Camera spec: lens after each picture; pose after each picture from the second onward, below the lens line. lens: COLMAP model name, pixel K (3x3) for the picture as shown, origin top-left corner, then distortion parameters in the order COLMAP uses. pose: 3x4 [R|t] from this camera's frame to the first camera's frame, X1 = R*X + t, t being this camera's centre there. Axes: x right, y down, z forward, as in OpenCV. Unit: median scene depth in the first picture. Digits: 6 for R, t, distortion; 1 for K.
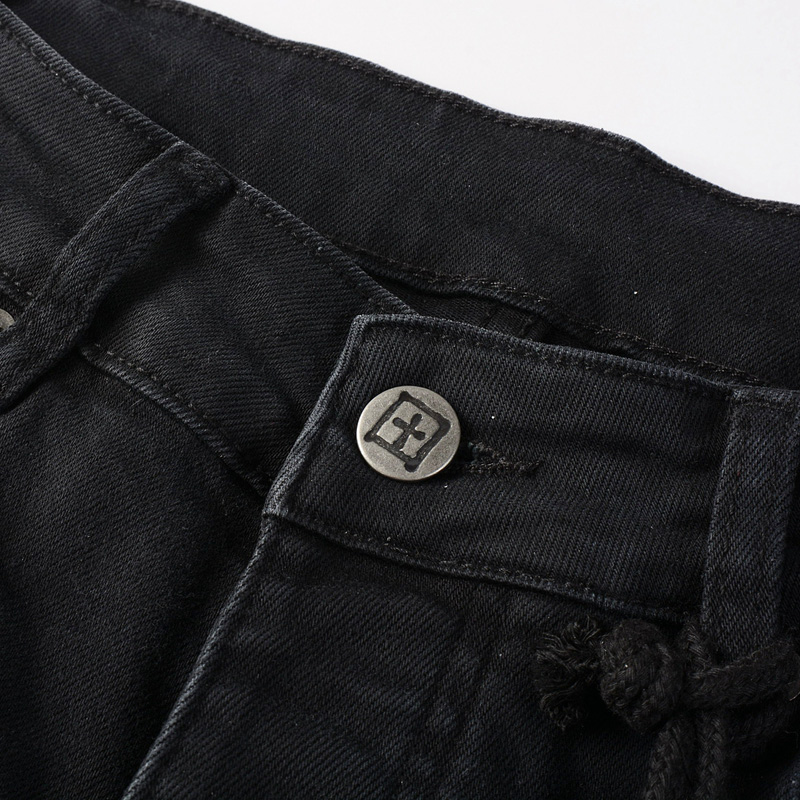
lens RADIAL K [[1633.7, 0, 402.1], [0, 1633.7, 399.8], [0, 0, 1]] dist [0.038469, 0.000000]
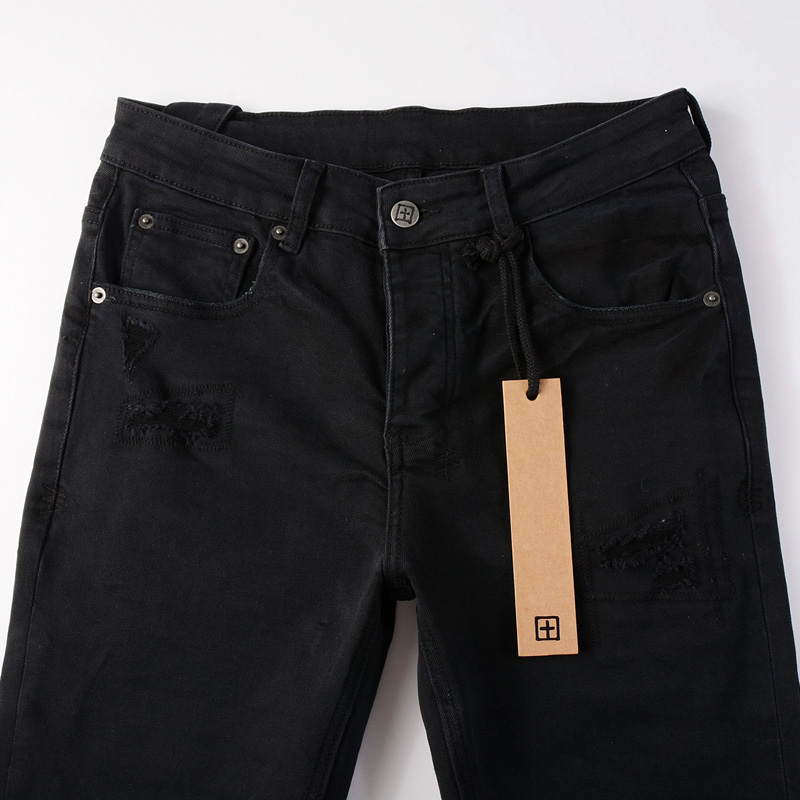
lens RADIAL K [[901.6, 0, 399.4], [0, 901.6, 395.5], [0, 0, 1]] dist [-0.026785, 0.000000]
pose [[0.898693, -0.419902, 0.126626, -0.441048], [0.363160, 0.874338, 0.321945, -0.283686], [-0.245899, -0.243344, 0.938252, -1.015793]]
